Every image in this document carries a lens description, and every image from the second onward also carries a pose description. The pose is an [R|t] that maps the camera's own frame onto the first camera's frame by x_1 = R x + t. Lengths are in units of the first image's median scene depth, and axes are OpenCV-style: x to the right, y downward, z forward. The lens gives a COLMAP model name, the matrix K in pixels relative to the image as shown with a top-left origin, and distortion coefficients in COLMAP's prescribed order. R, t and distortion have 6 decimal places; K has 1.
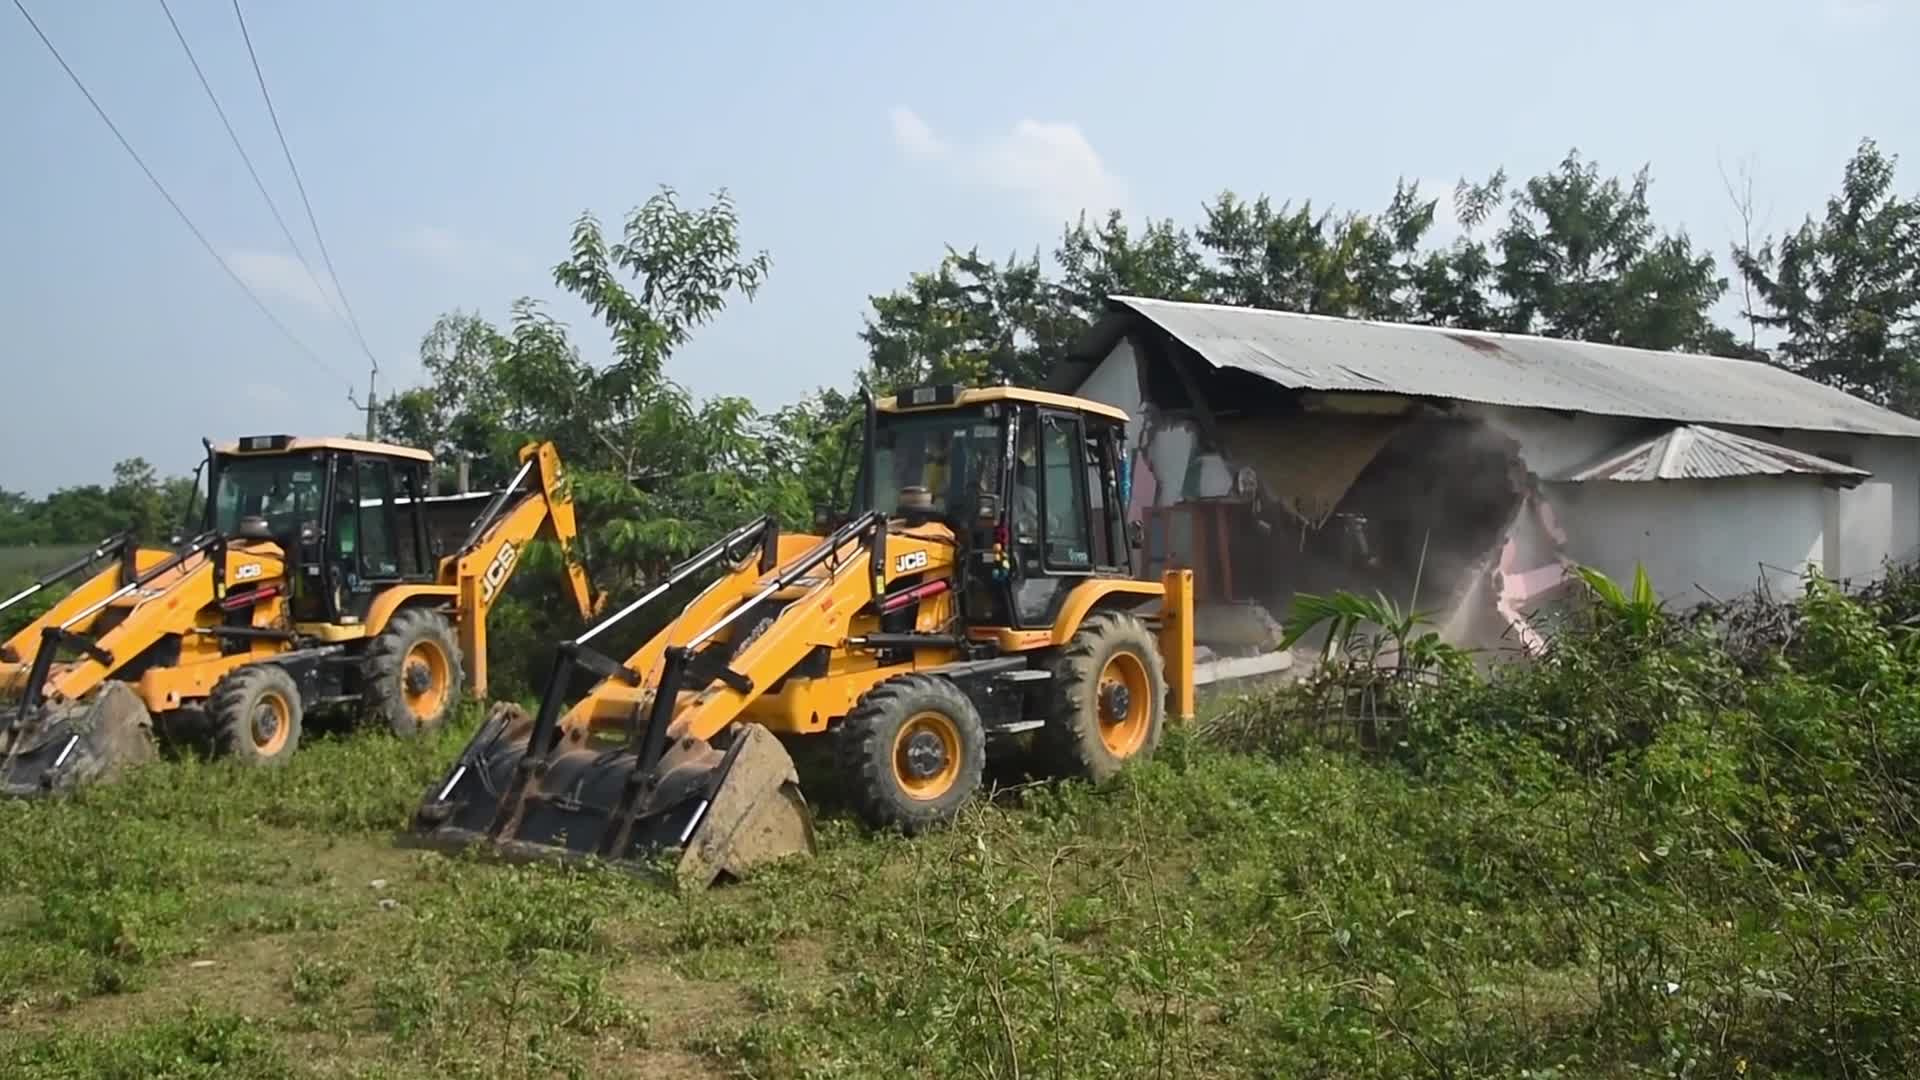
lens RADIAL K [[1529.3, 0, 960.0], [0, 1529.3, 540.0], [0, 0, 1]] dist [-0.004727, -0.007008]
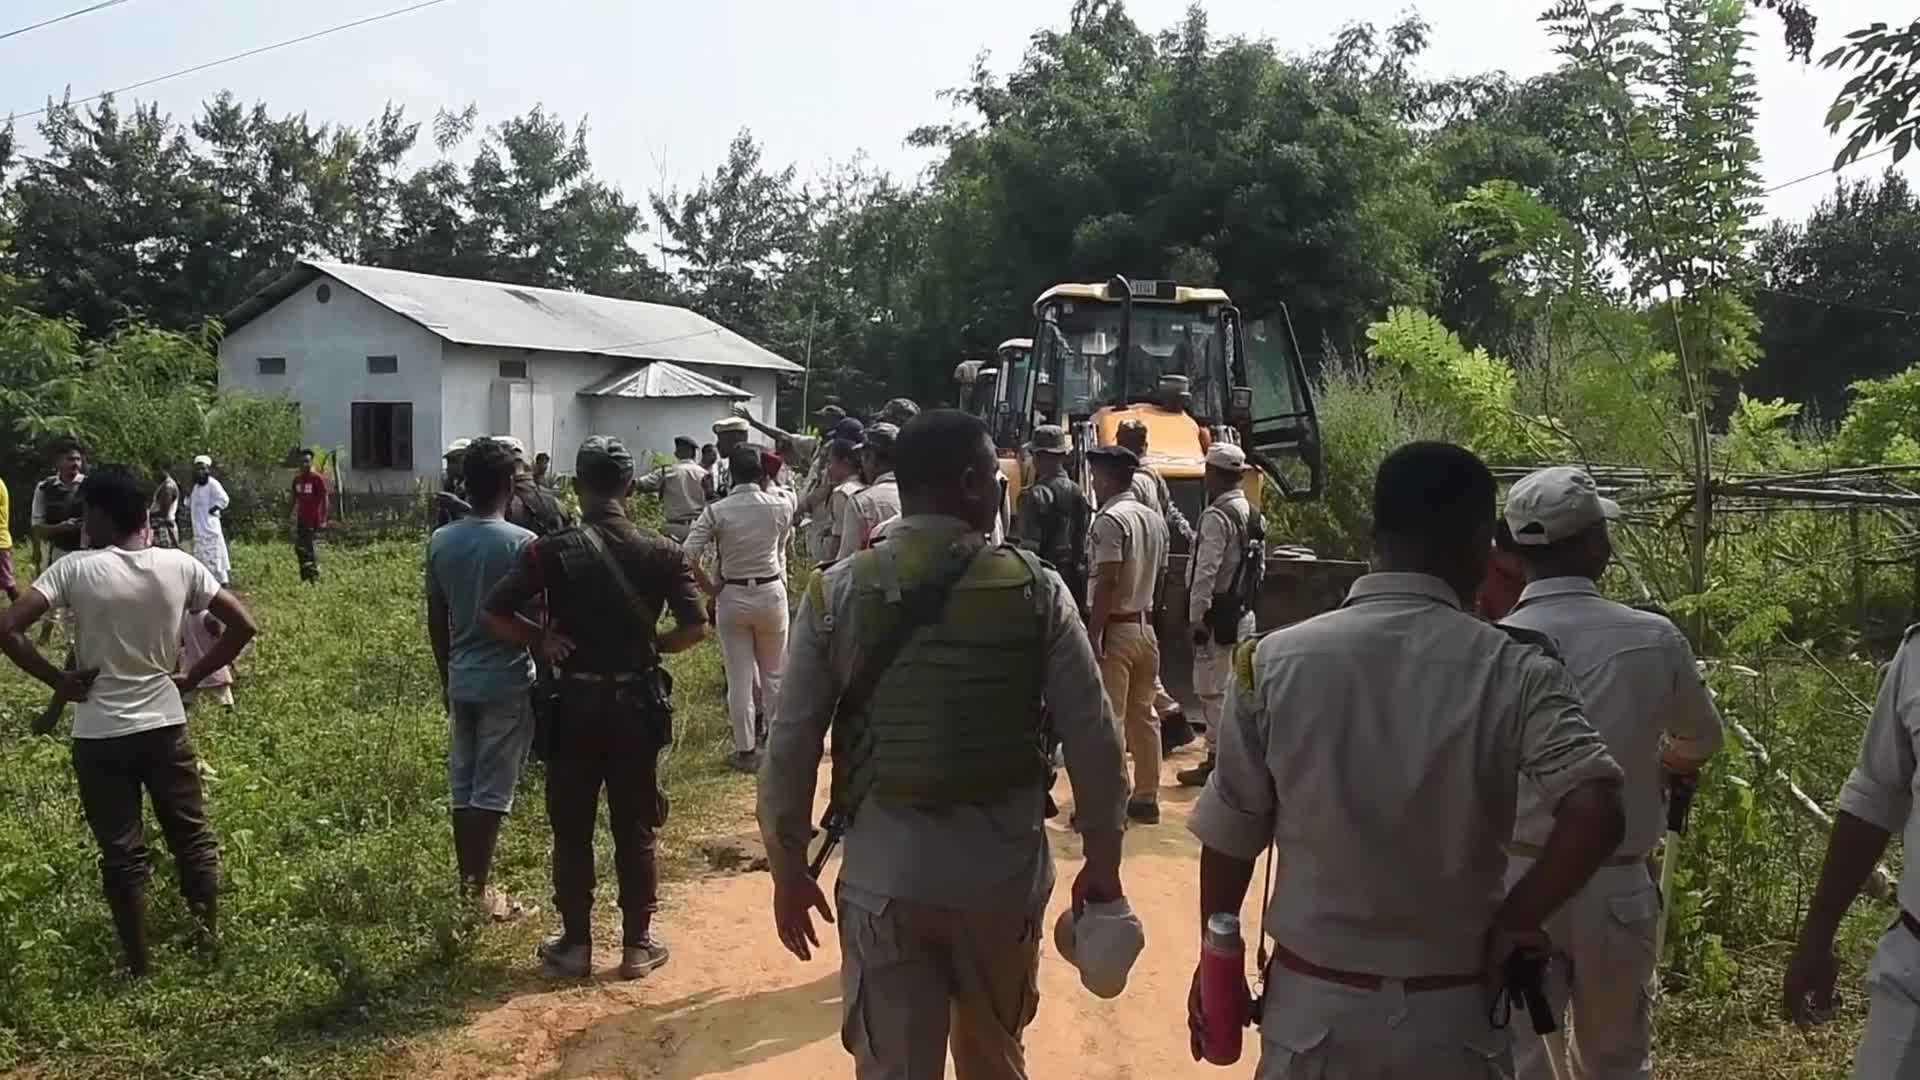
lens RADIAL K [[1529.3, 0, 960.0], [0, 1529.3, 540.0], [0, 0, 1]] dist [-0.004727, -0.007008]
pose [[0.774675, -0.031577, 0.631571, -0.108801], [-0.020244, 0.997002, 0.074679, -0.004552], [-0.632036, -0.070638, 0.771713, -0.168075]]
